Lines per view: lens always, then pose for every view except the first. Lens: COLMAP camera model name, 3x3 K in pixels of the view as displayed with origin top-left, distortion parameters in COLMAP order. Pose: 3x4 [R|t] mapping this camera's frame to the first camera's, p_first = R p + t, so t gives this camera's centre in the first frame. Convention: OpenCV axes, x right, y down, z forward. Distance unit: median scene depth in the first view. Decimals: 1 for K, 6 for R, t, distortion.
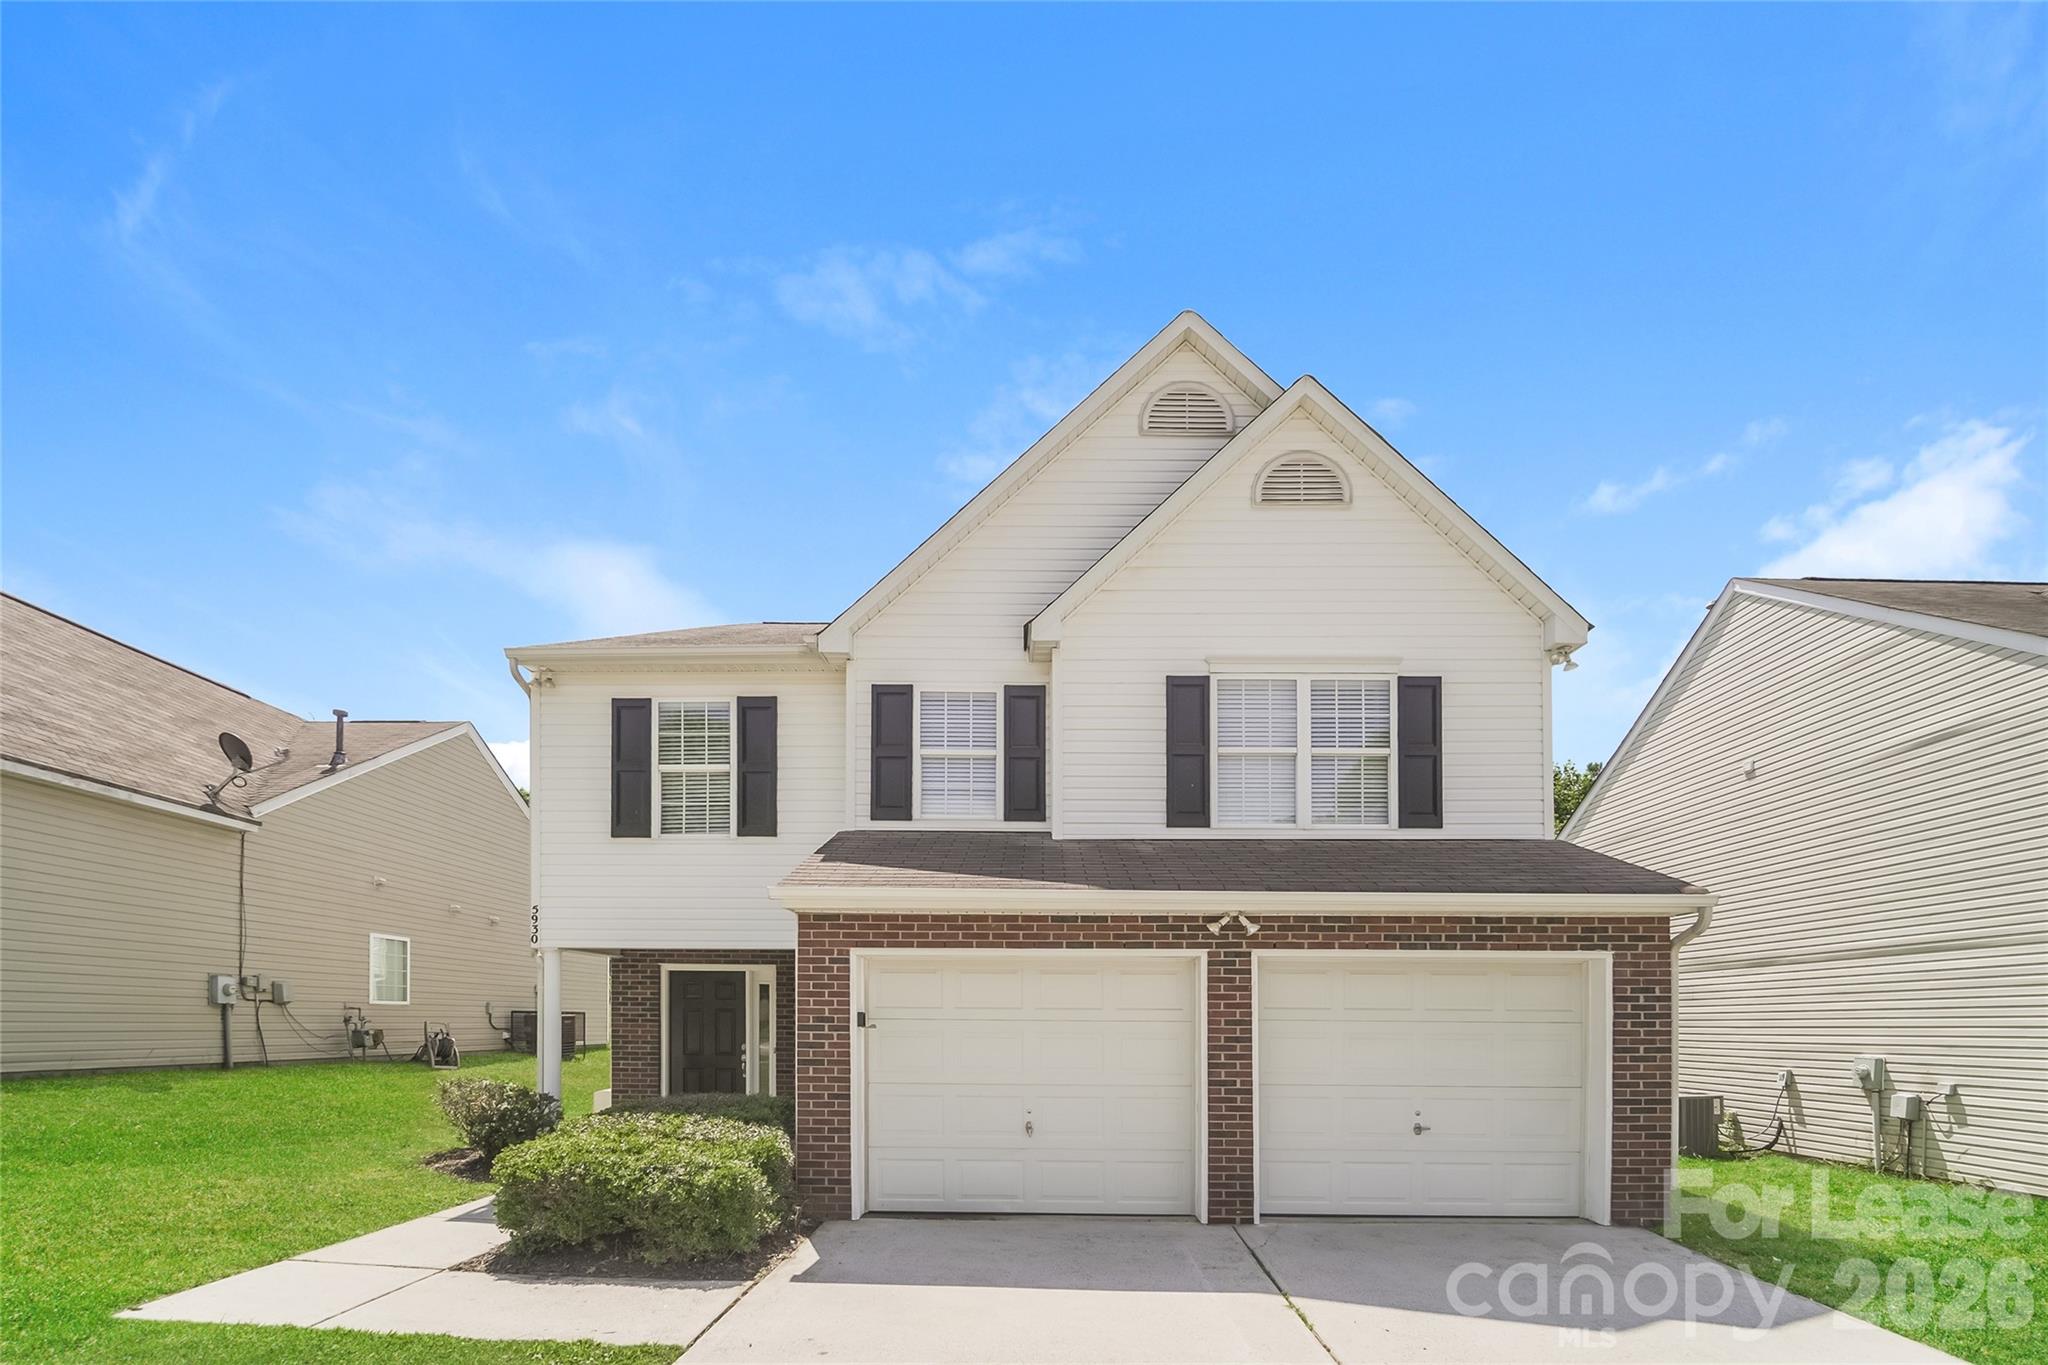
lens RADIAL K [[884.7, 0, 1026.9], [0, 884.7, 763.5], [0, 0, 1]] dist [-0.002642, -0.010887]
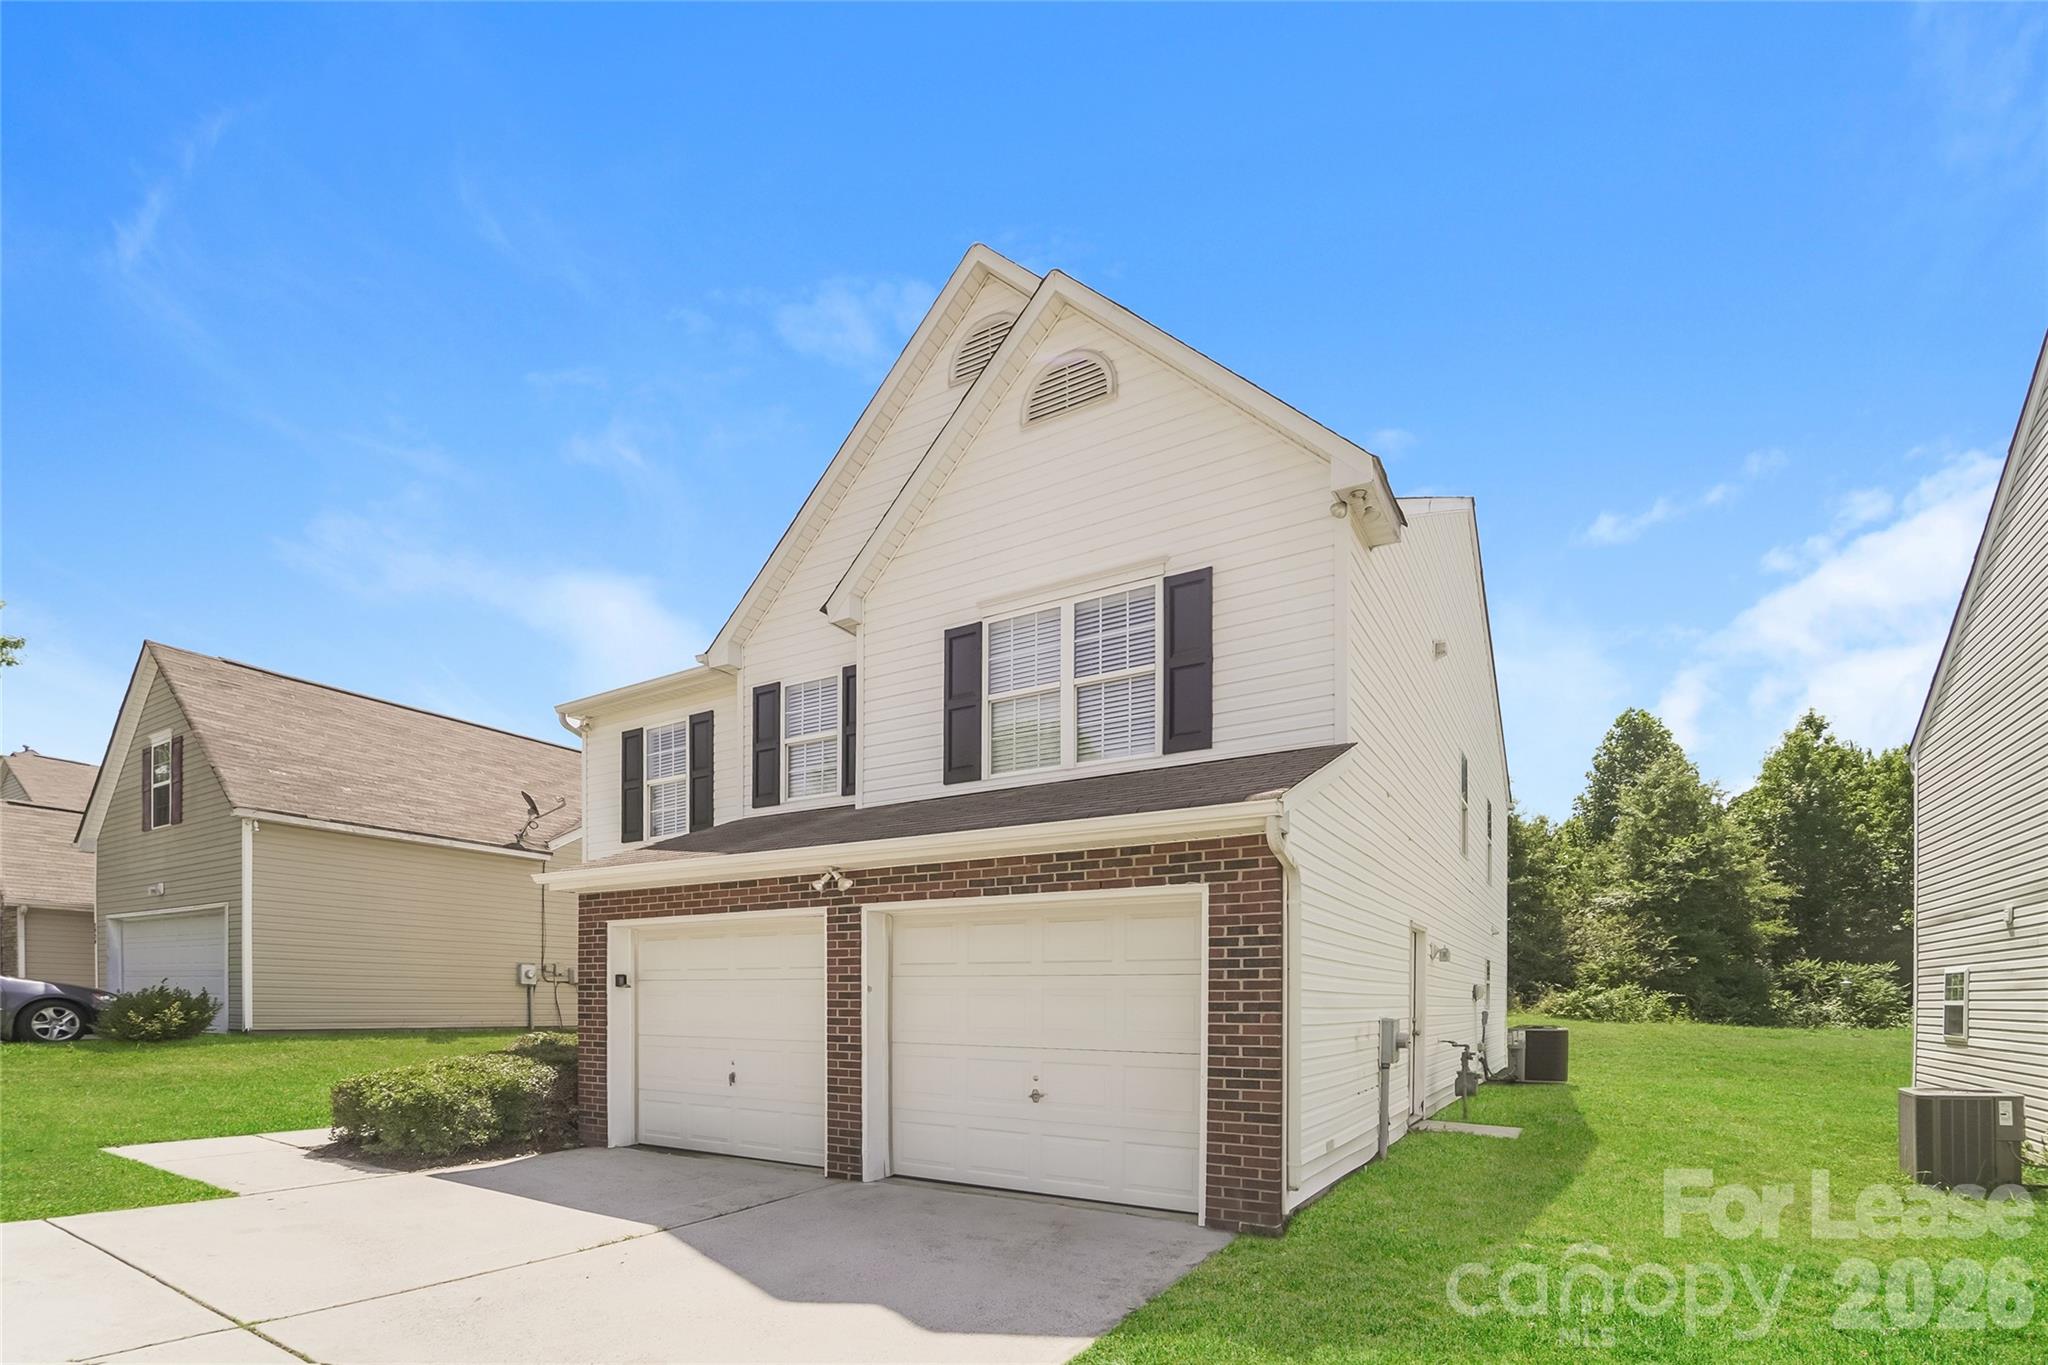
lens RADIAL K [[912.7, 0, 1013.3], [0, 912.7, 743.3], [0, 0, 1]] dist [-0.002843, -0.010231]
pose [[0.868031, -0.137710, -0.477030, 0.904344], [0.138877, 0.989759, -0.033017, 0.089602], [0.476692, -0.037588, 0.878267, 0.194813]]
